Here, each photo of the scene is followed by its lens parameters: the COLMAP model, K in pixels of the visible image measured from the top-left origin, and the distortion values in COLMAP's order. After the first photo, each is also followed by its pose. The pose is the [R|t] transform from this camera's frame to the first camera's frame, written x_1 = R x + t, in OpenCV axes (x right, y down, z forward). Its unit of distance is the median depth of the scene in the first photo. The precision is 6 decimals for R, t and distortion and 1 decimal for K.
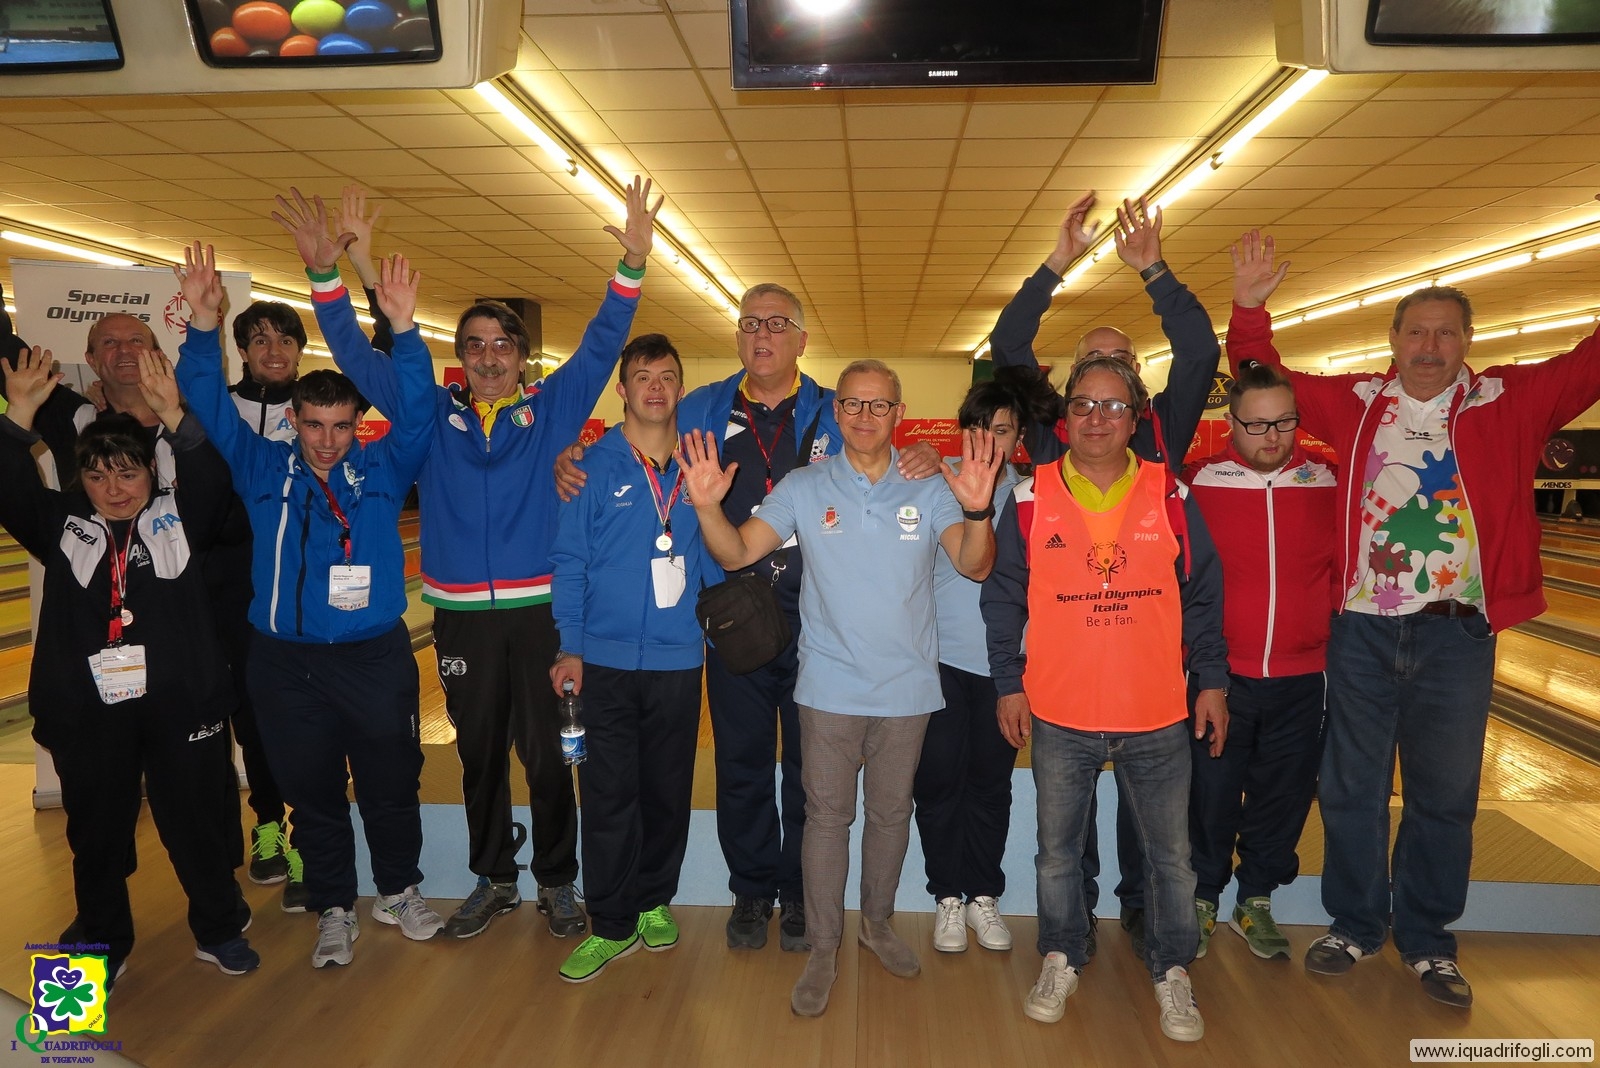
lens RADIAL K [[1108.8, 0, 806.4], [0, 1108.8, 504.8], [0, 0, 1]] dist [-0.001356, 0.002583]
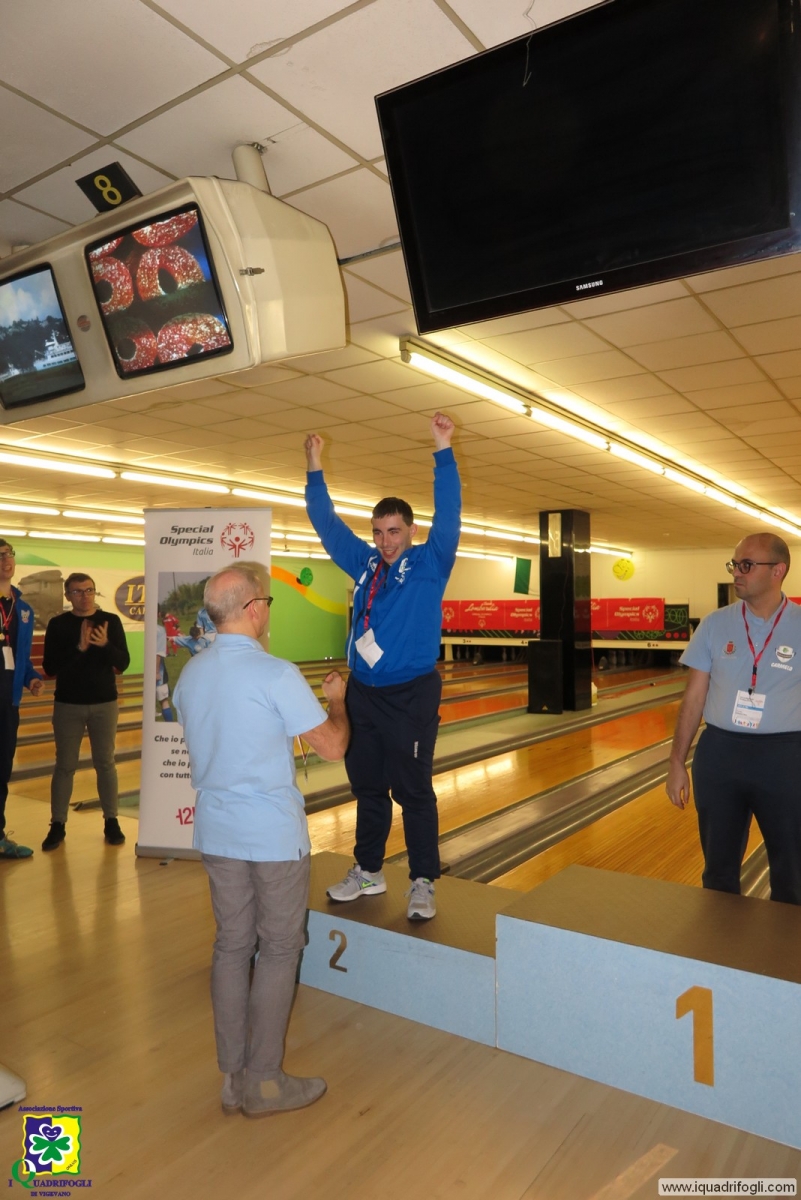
lens RADIAL K [[826.3, 0, 395.9], [0, 826.3, 593.2], [0, 0, 1]] dist [-0.002419, 0.007510]
pose [[0.855310, -0.009353, -0.518033, 0.221360], [-0.032748, 0.996862, -0.072066, -0.020920], [0.517081, 0.078603, 0.852319, 0.154352]]
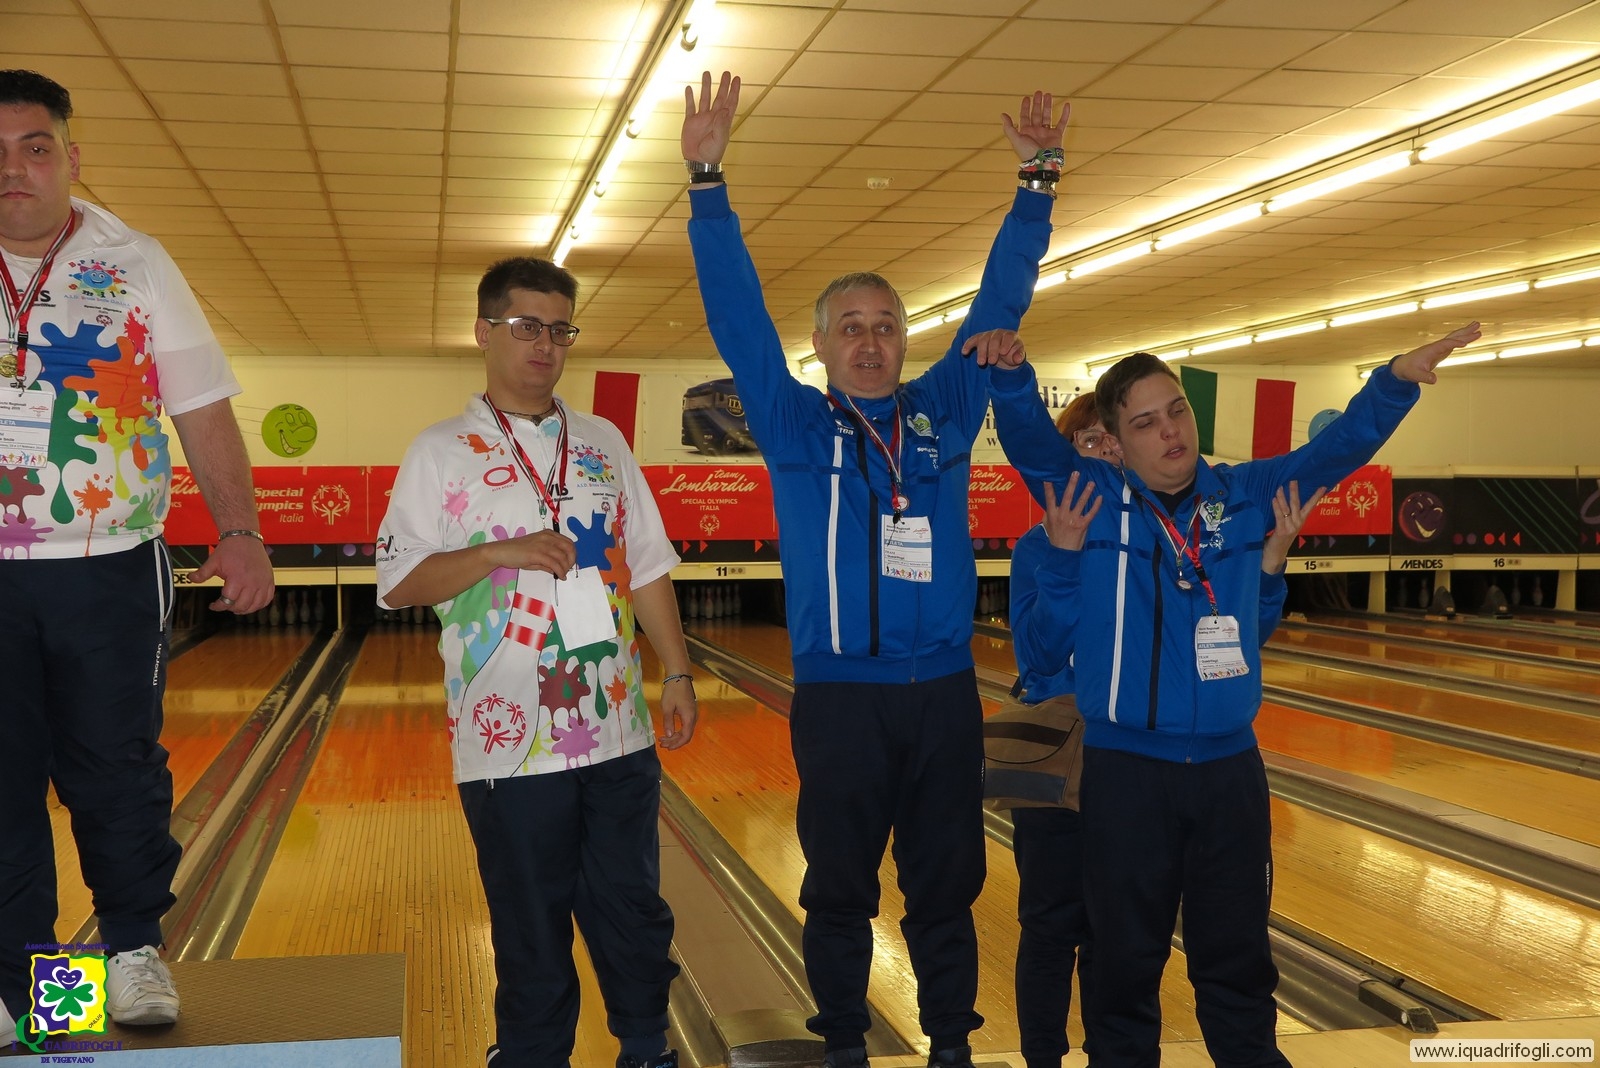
lens RADIAL K [[1976.1, 0, 799.6], [0, 1976.1, 512.0], [0, 0, 1]] dist [0.034757, -0.031651]
pose [[0.968470, -0.009235, 0.248961, 0.207092], [0.022897, 0.998383, -0.052038, 0.014995], [-0.248078, 0.056098, 0.967115, -0.085580]]
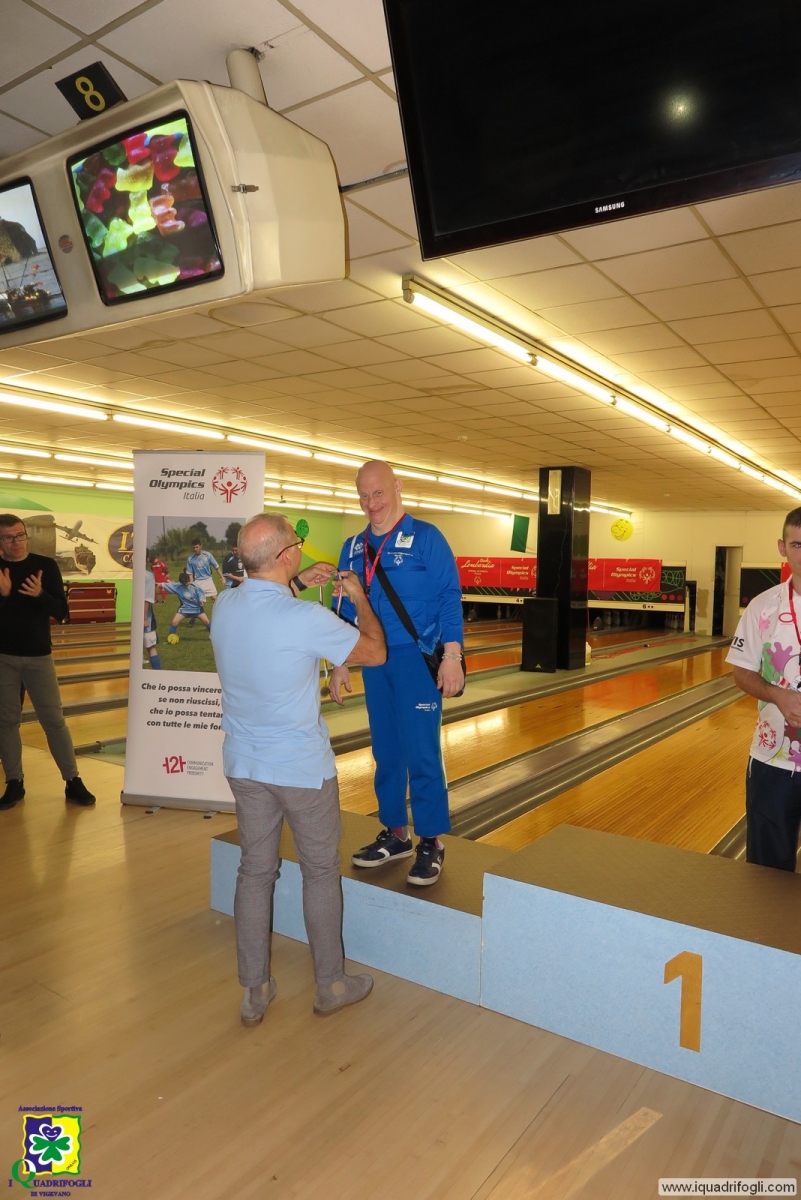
lens RADIAL K [[826.3, 0, 395.9], [0, 826.3, 593.2], [0, 0, 1]] dist [-0.002419, 0.007510]
pose [[0.857538, 0.041256, -0.512763, 0.207664], [-0.059149, 0.998076, -0.018618, -0.017074], [0.511008, 0.046295, 0.858328, 0.179442]]
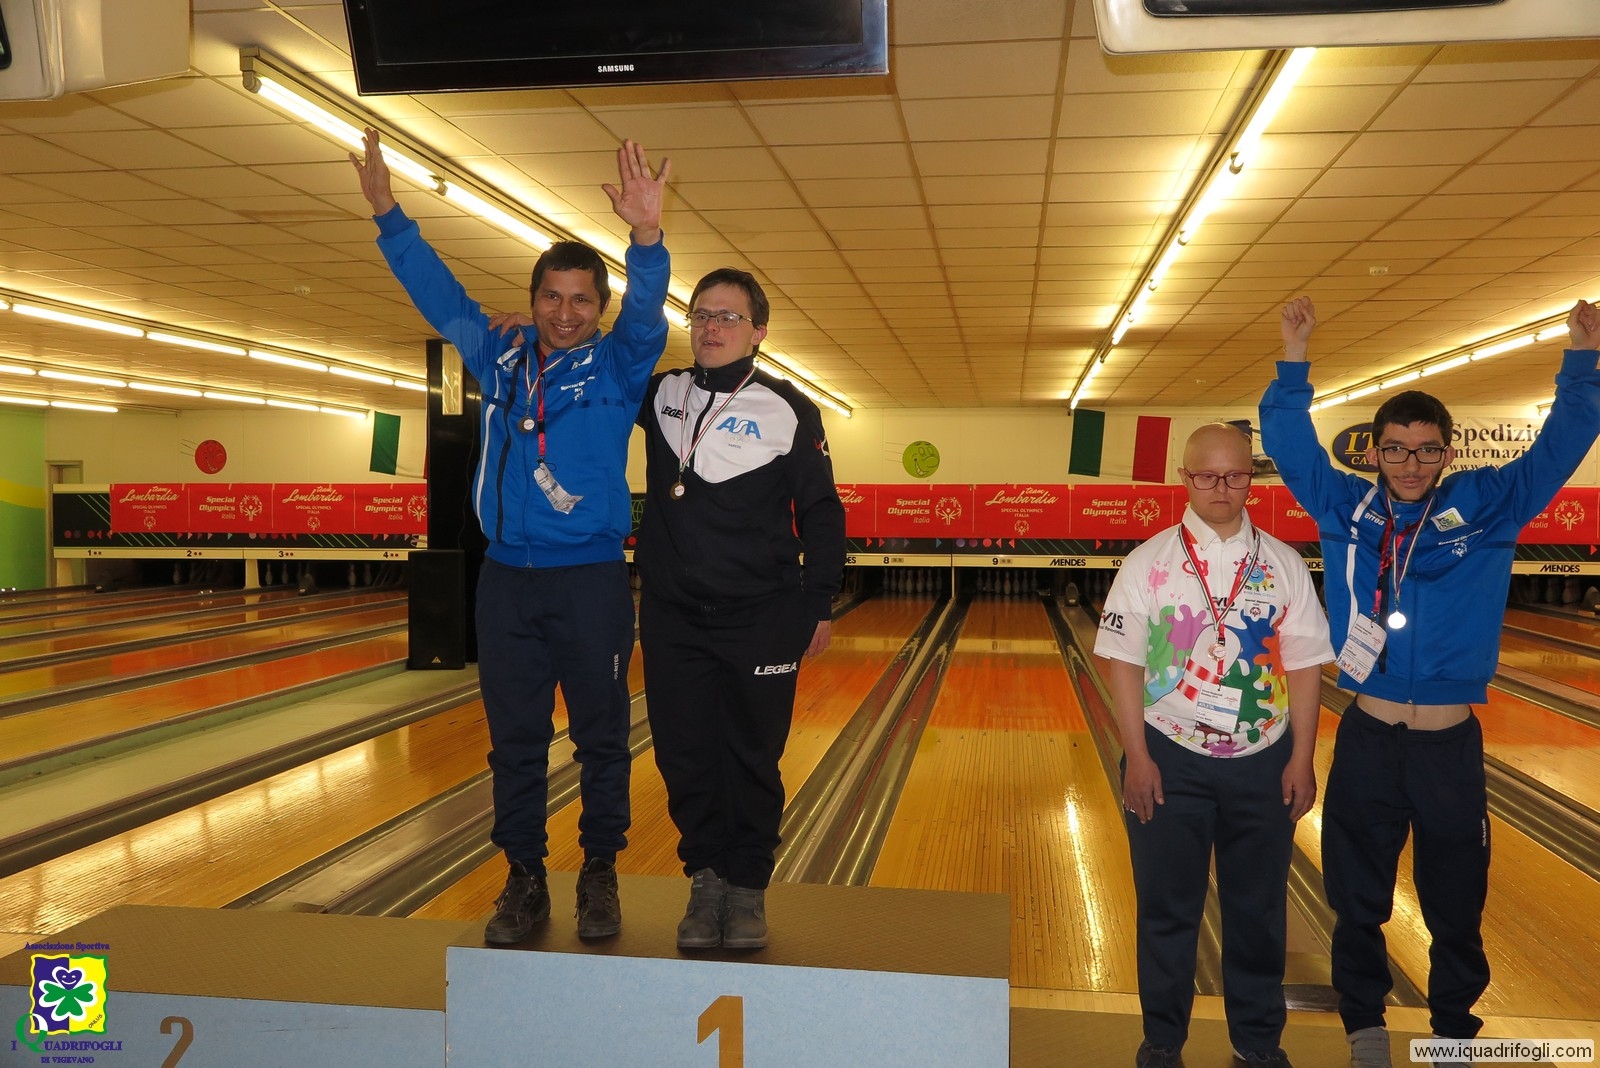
lens RADIAL K [[1369.7, 0, 800.2], [0, 1369.7, 516.6], [0, 0, 1]] dist [-0.000674, 0.010785]
pose [[0.996202, 0.005563, -0.086899, 0.202452], [-0.009935, 0.998702, -0.049964, -0.015669], [0.086508, 0.050637, 0.994963, 0.039017]]
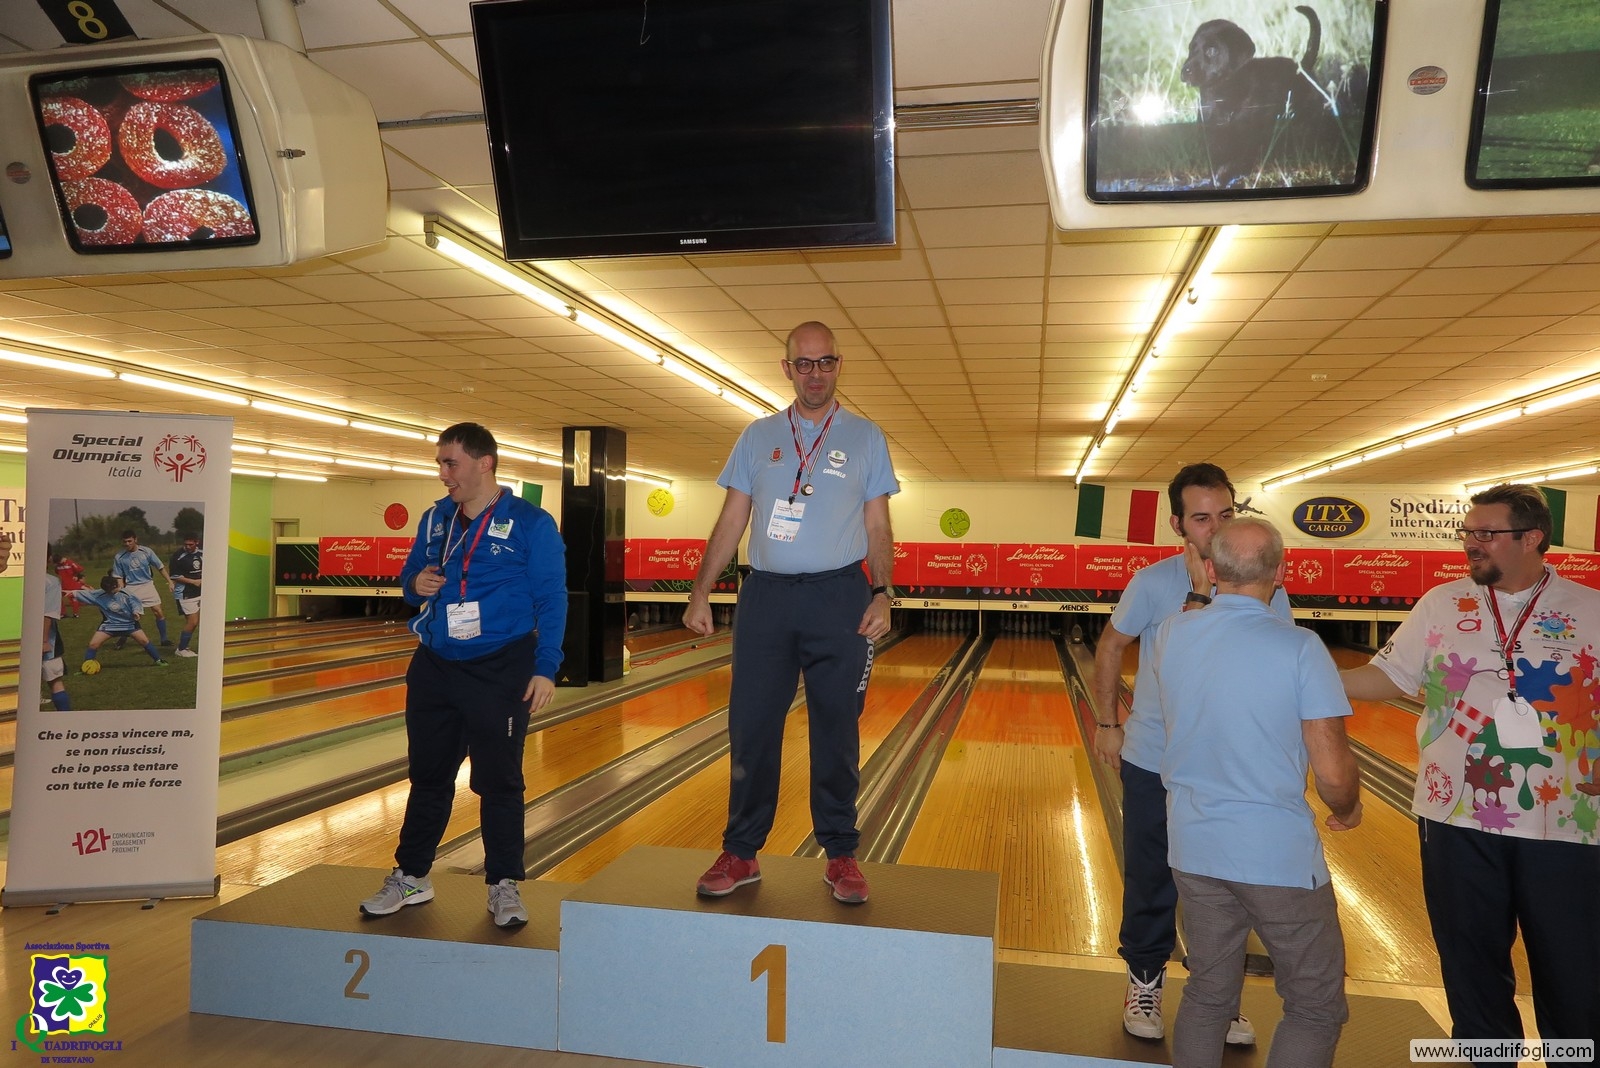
lens RADIAL K [[1105.4, 0, 798.6], [0, 1105.4, 523.2], [0, 0, 1]] dist [-0.008074, 0.008238]
pose [[0.989588, 0.010631, -0.143535, 0.224600], [-0.023494, 0.995824, -0.088223, -0.019980], [0.141998, 0.090677, 0.985705, 0.001527]]
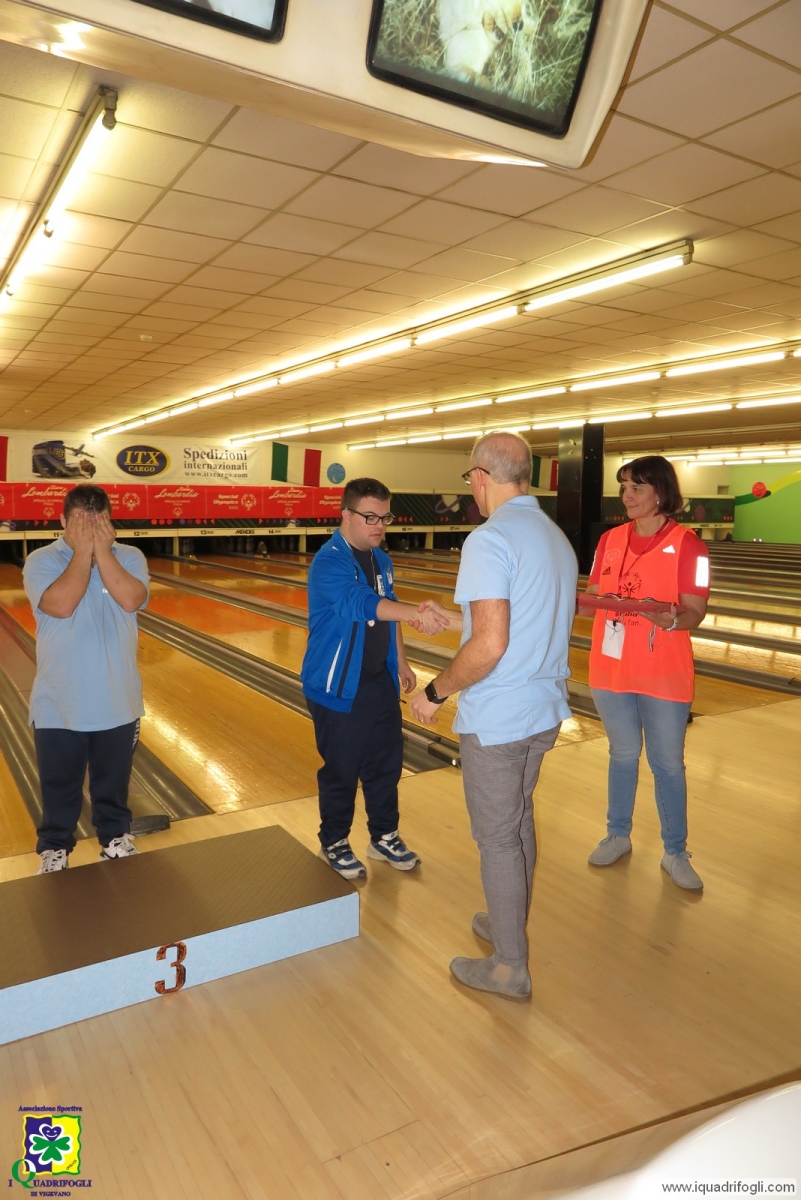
lens RADIAL K [[828.8, 0, 397.2], [0, 828.8, 596.4], [0, 0, 1]] dist [-0.010597, 0.008559]
pose [[0.819437, -0.064745, 0.569500, 0.233705], [0.032632, 0.997258, 0.066423, -0.007561], [-0.572239, -0.035845, 0.819303, 0.216306]]
